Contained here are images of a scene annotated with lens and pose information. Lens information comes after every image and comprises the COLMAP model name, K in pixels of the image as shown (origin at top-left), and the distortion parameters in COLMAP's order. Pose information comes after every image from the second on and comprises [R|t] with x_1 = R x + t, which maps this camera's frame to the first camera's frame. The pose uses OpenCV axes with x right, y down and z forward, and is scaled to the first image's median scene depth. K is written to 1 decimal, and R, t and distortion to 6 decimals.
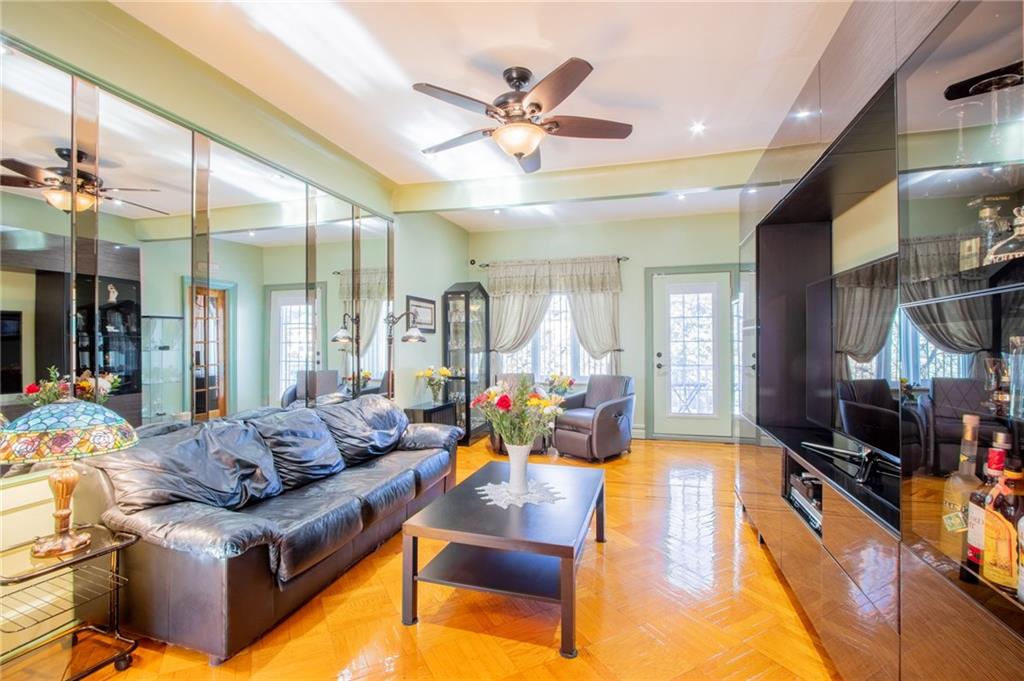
lens RADIAL K [[476.1, 0, 510.3], [0, 476.1, 344.2], [0, 0, 1]] dist [-0.012853, 0.000798]
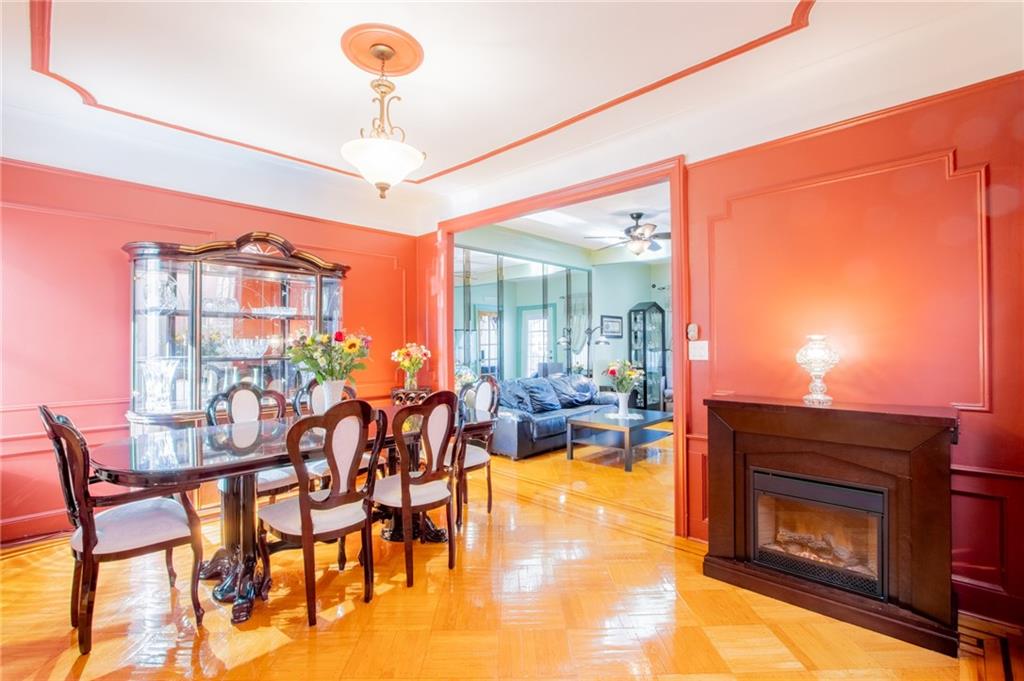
lens RADIAL K [[476.1, 0, 512.0], [0, 476.1, 341.7], [0, 0, 1]] dist [-0.012853, 0.000798]
pose [[0.890728, -0.005776, -0.454499, 0.243770], [0.003034, 0.999973, -0.006762, -0.003528], [0.454526, 0.004644, 0.890721, -0.565328]]
